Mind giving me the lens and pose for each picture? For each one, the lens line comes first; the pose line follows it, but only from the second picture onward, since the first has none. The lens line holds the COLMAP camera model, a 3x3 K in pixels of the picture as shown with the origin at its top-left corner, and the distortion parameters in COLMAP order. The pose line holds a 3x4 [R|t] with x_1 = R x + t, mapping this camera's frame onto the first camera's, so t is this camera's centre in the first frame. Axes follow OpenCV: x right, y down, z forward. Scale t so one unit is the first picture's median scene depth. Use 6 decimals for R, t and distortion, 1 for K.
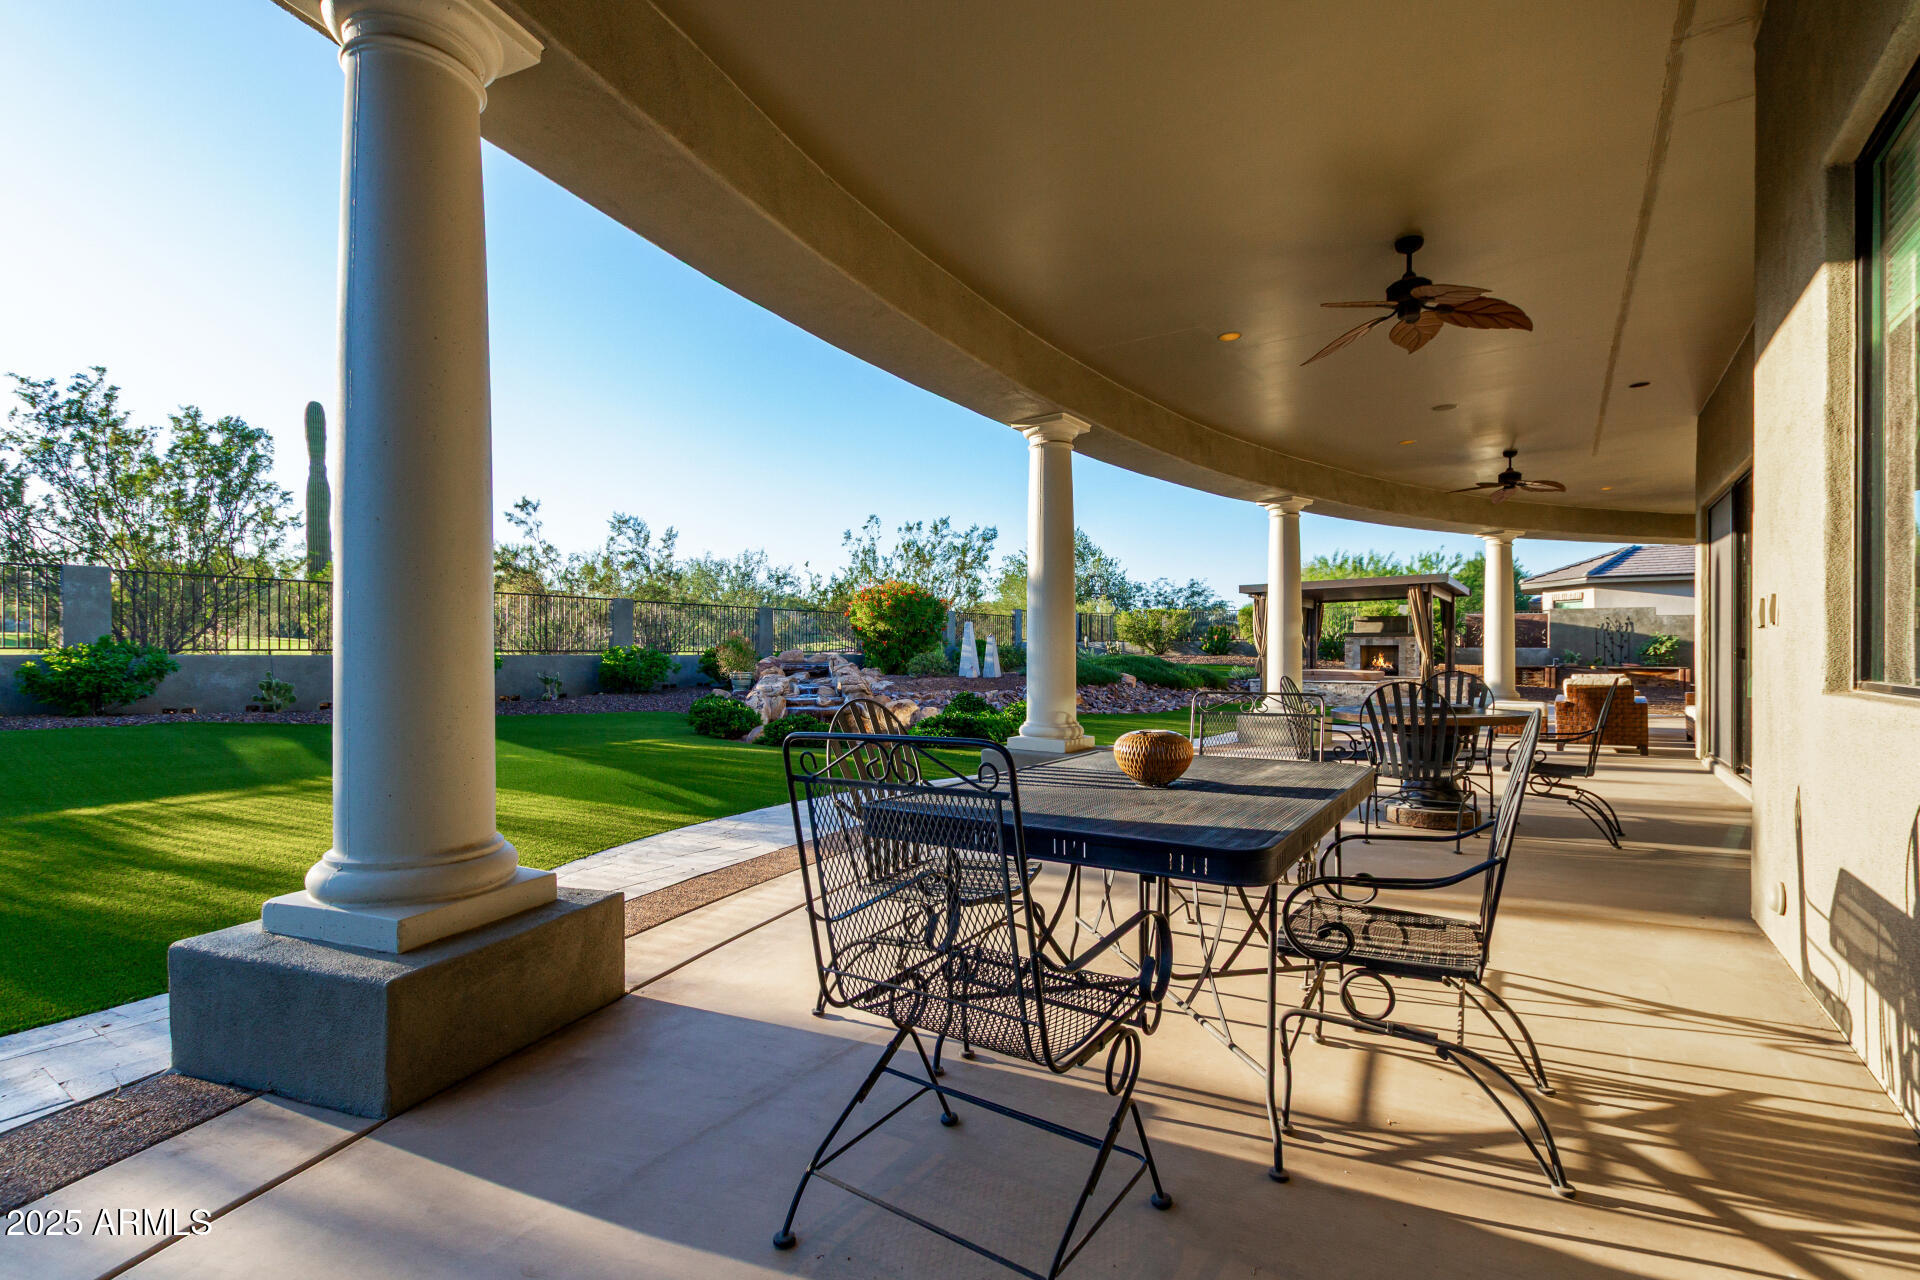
lens RADIAL K [[874.9, 0, 958.1], [0, 874.9, 643.7], [0, 0, 1]] dist [0.009943, -0.001181]
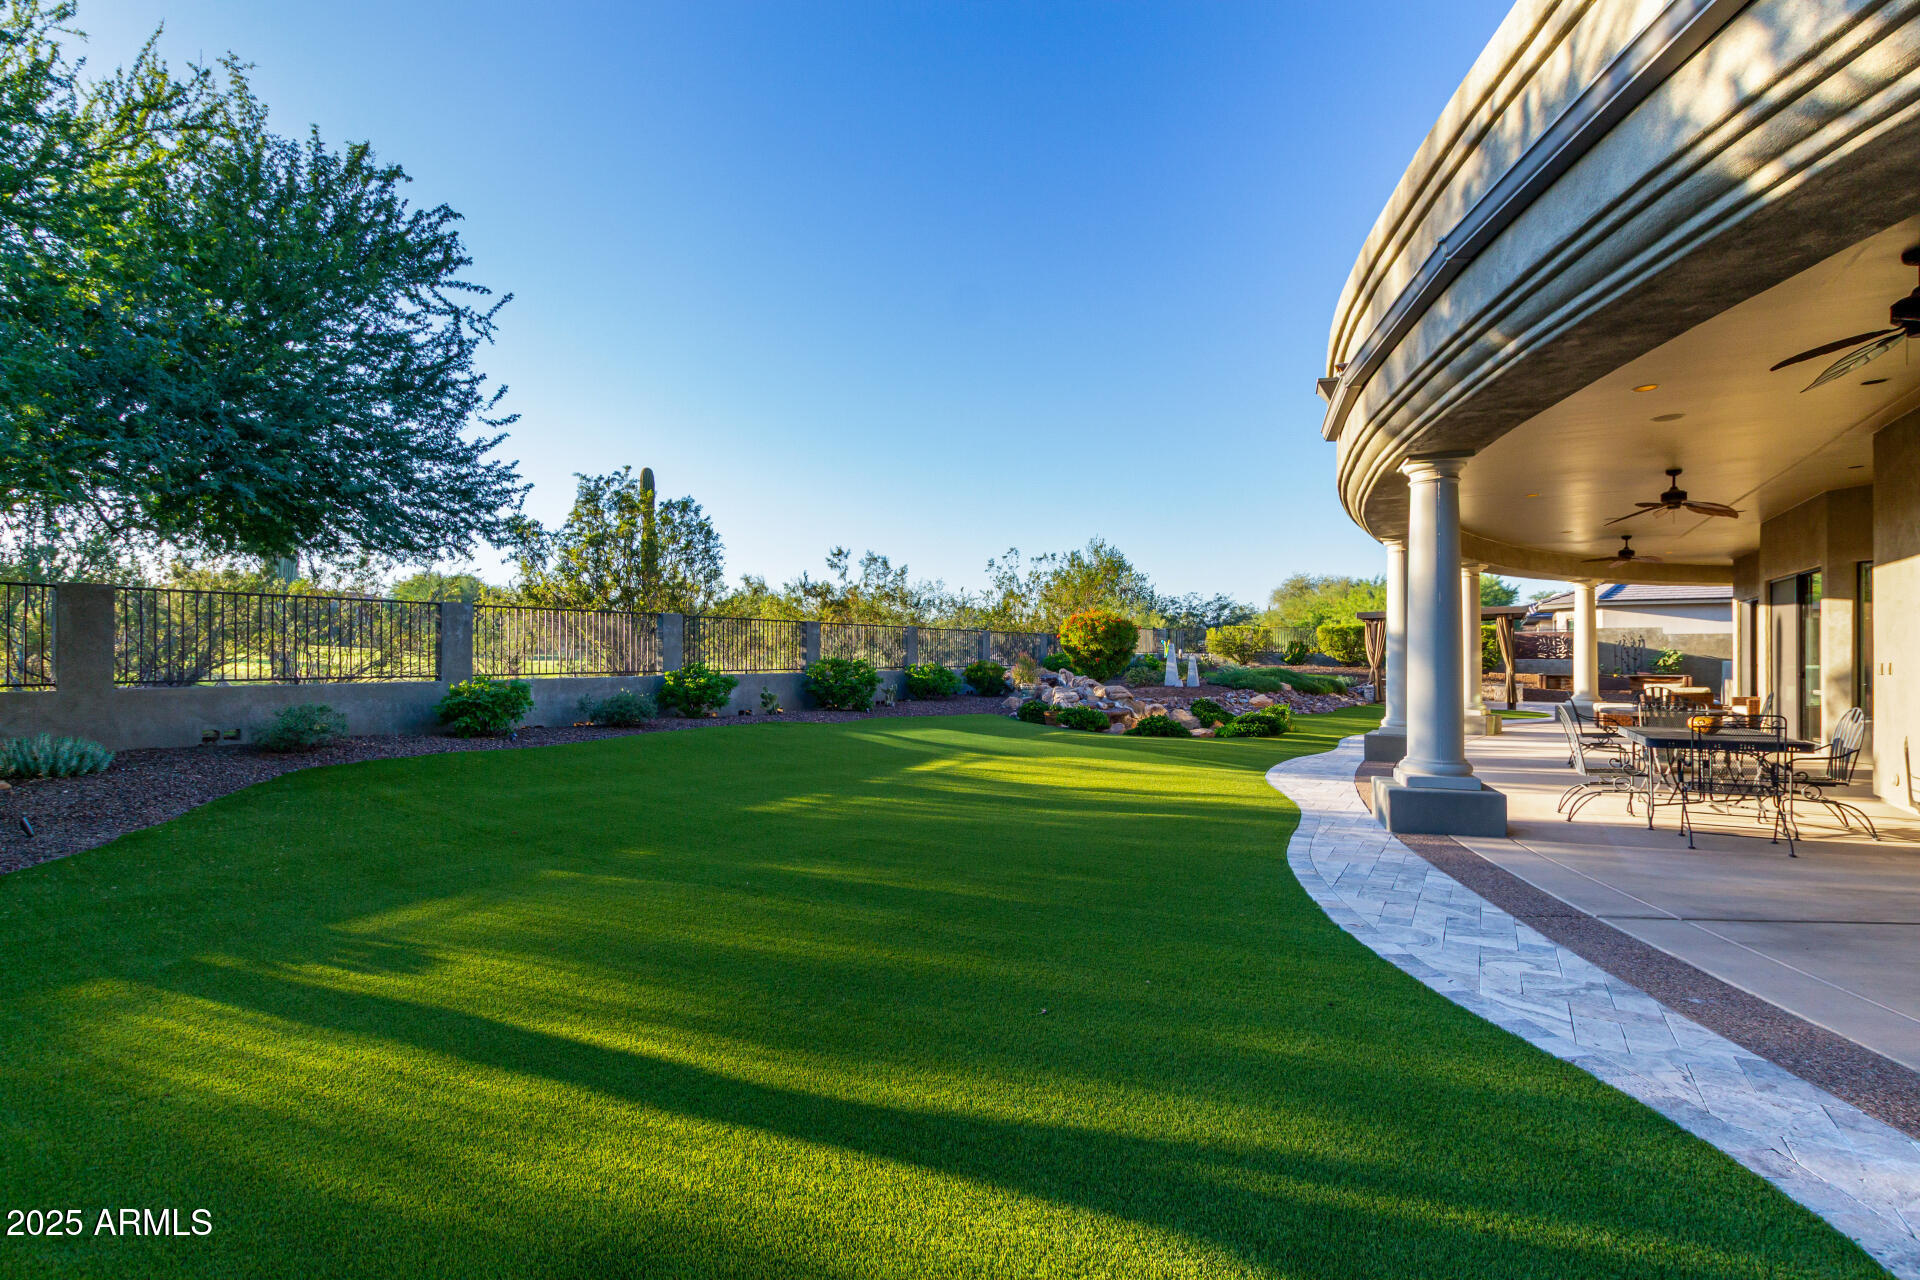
lens RADIAL K [[874.9, 0, 961.6], [0, 874.9, 643.7], [0, 0, 1]] dist [0.009943, -0.001181]
pose [[0.998581, -0.001679, 0.053232, -0.344691], [0.001883, 0.999991, -0.003786, -0.019002], [-0.053225, 0.003881, 0.998575, -0.257091]]
